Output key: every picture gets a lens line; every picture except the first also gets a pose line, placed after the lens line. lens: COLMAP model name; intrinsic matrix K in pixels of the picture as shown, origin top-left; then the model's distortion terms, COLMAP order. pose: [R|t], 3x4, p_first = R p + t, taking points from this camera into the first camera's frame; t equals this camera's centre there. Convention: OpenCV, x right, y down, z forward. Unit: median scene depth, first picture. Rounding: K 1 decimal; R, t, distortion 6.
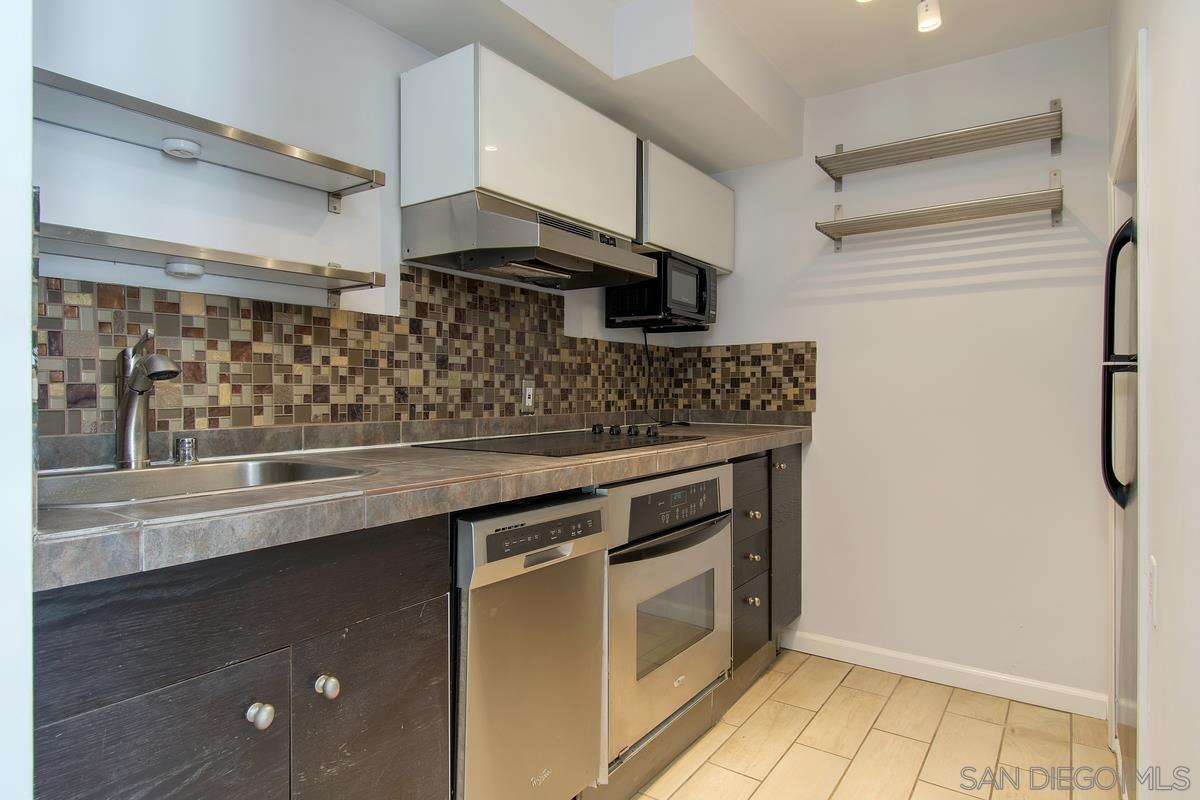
lens RADIAL K [[656.4, 0, 603.8], [0, 656.4, 395.6], [0, 0, 1]] dist [0.005561, -0.004518]
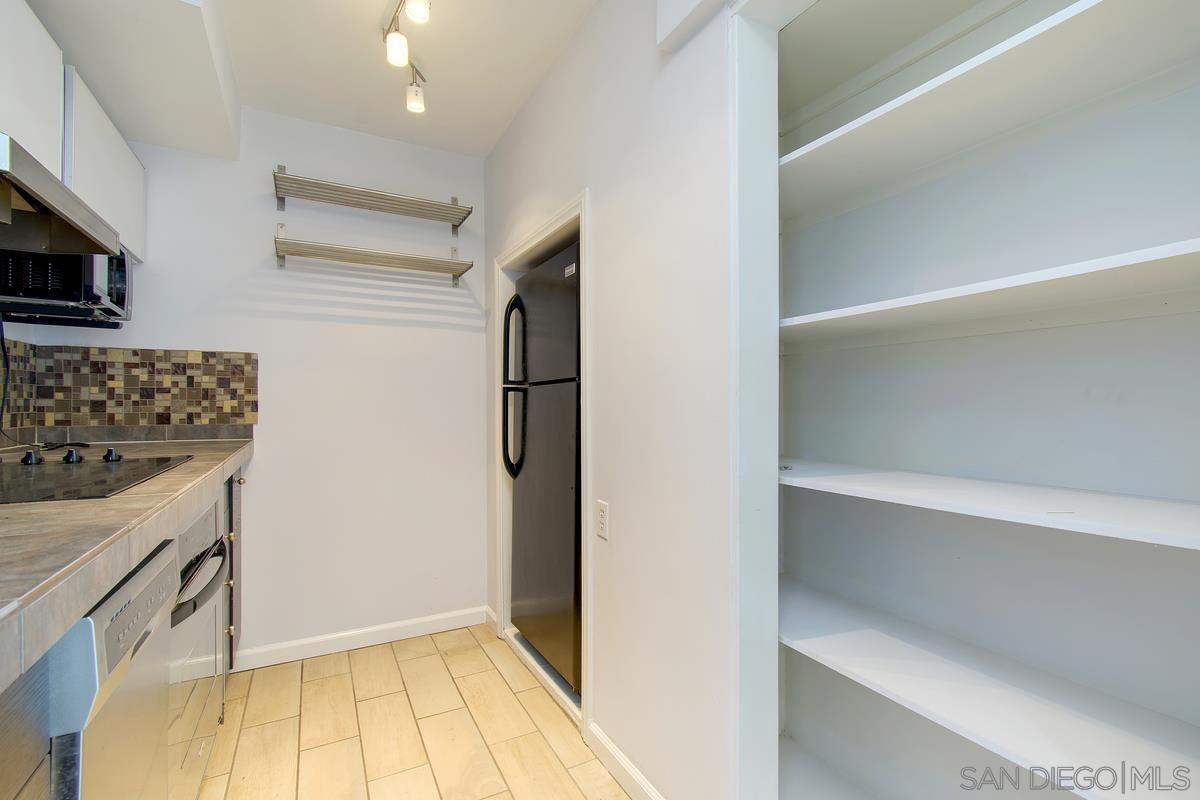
lens RADIAL K [[559.5, 0, 610.7], [0, 559.5, 405.0], [0, 0, 1]] dist [-0.005251, 0.001639]
pose [[0.430969, -0.001740, 0.902365, -0.203339], [0.003051, 0.999995, 0.000471, -0.002795], [-0.902362, 0.002550, 0.430972, 0.145199]]
